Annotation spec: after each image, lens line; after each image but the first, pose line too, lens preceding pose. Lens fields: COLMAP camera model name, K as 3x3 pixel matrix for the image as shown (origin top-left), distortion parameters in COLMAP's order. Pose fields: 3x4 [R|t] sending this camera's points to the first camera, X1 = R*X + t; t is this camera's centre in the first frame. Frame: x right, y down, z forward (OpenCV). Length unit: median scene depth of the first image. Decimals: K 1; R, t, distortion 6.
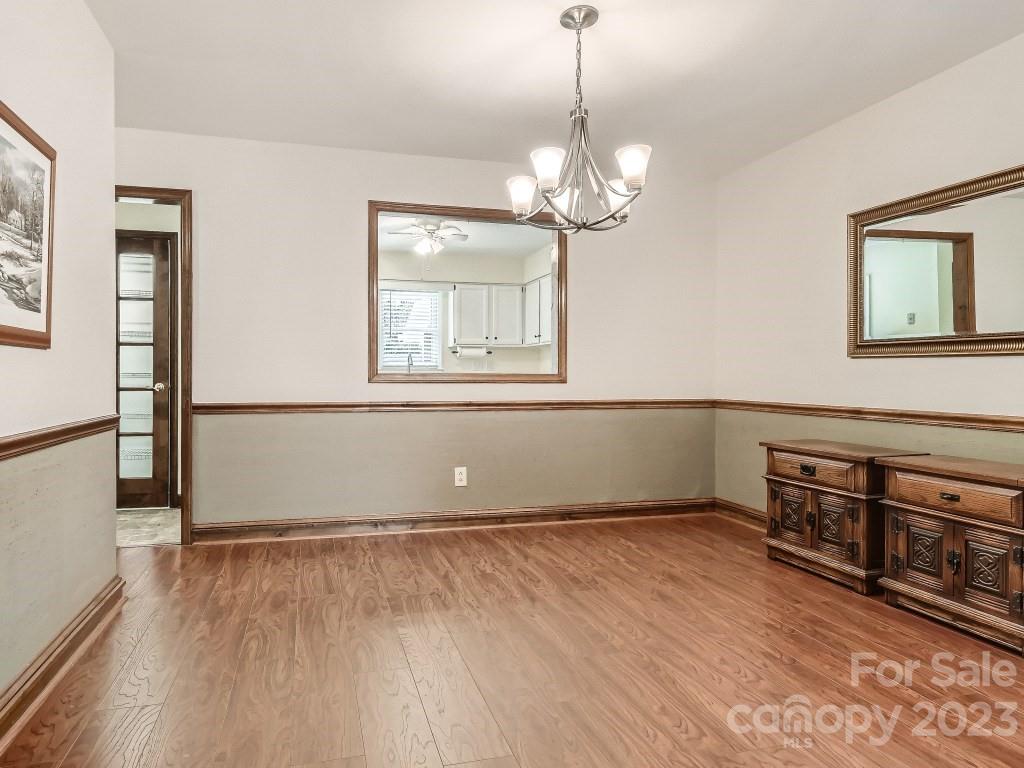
lens RADIAL K [[618.1, 0, 501.7], [0, 618.1, 378.0], [0, 0, 1]] dist [0.004171, 0.000215]
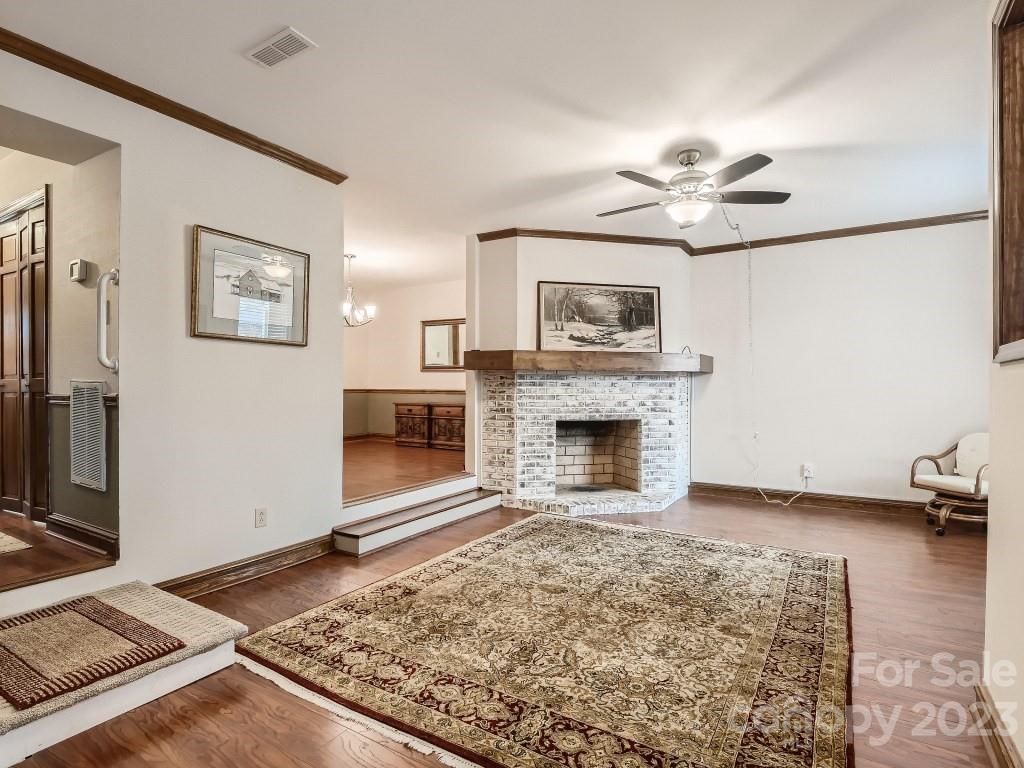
lens RADIAL K [[527.8, 0, 507.8], [0, 527.8, 387.1], [0, 0, 1]] dist [0.014769, -0.013030]
pose [[0.768314, -0.004234, 0.640059, -0.790369], [0.006122, 0.999981, -0.000734, 0.046657], [-0.640044, 0.004482, 0.768326, -1.285923]]
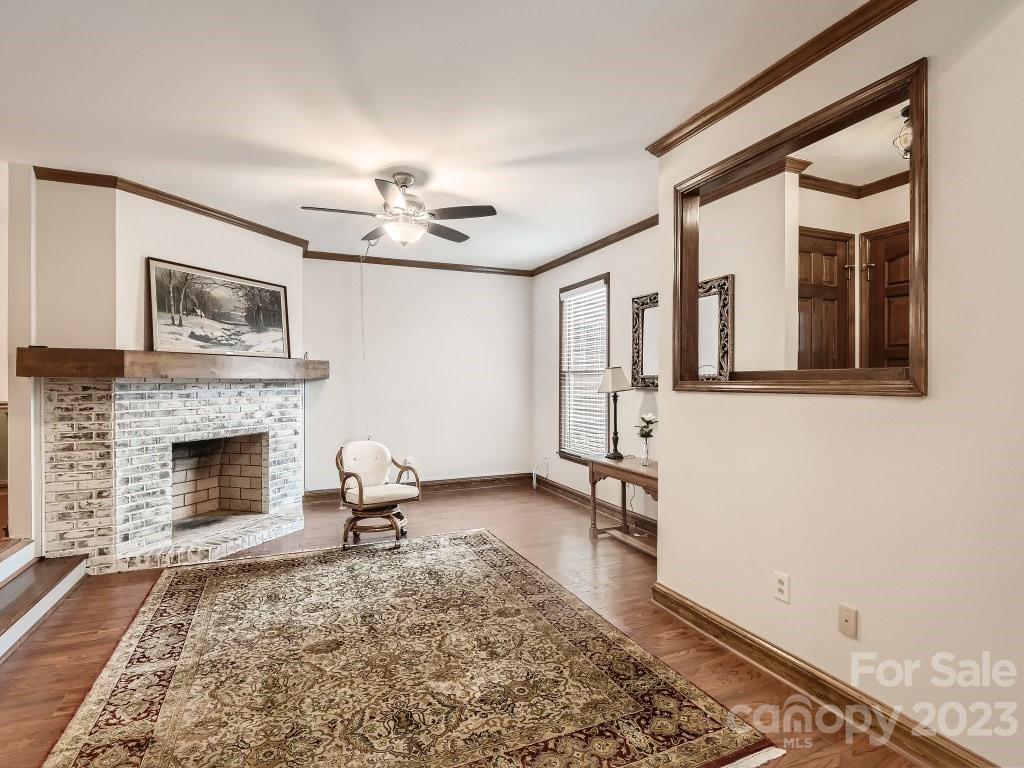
lens RADIAL K [[527.8, 0, 510.9], [0, 527.8, 379.7], [0, 0, 1]] dist [0.014769, -0.013030]
pose [[-0.084143, -0.004817, 0.996442, -0.972074], [0.007318, 0.999958, 0.005452, -0.007564], [-0.996427, 0.007750, -0.084104, -0.758411]]
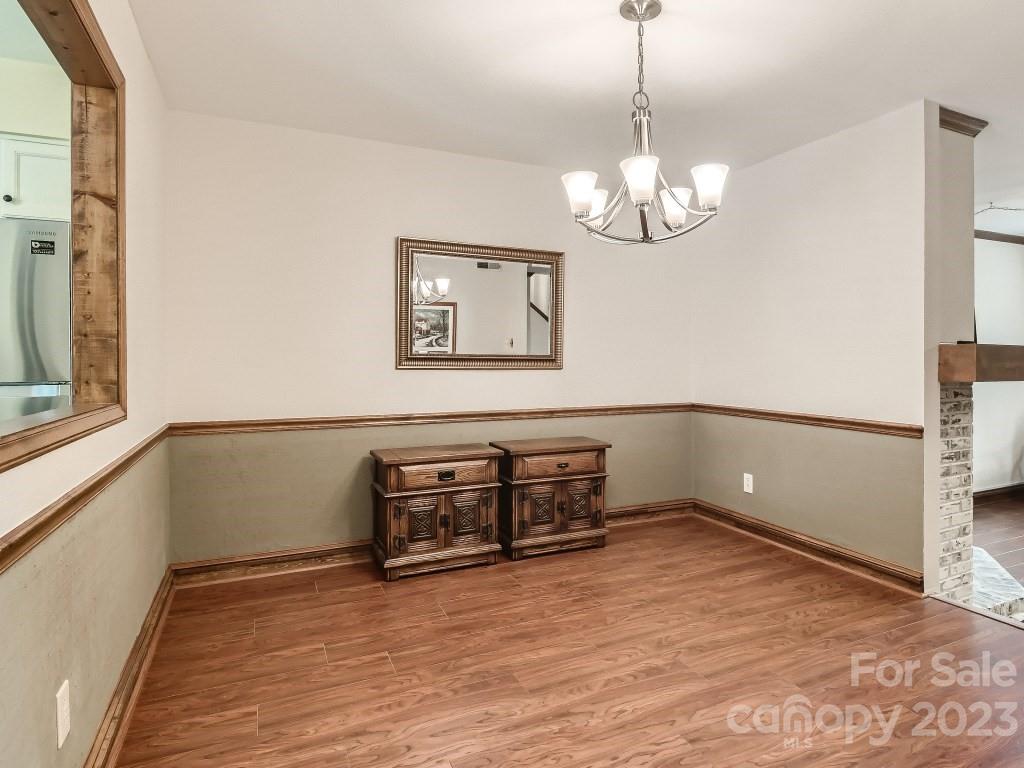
lens RADIAL K [[618.1, 0, 529.0], [0, 618.1, 359.7], [0, 0, 1]] dist [0.004171, 0.000215]
pose [[-0.152677, 0.000604, 0.988276, -0.640324], [0.004977, 0.999988, 0.000157, -0.056638], [-0.988264, 0.004942, -0.152679, 1.112659]]
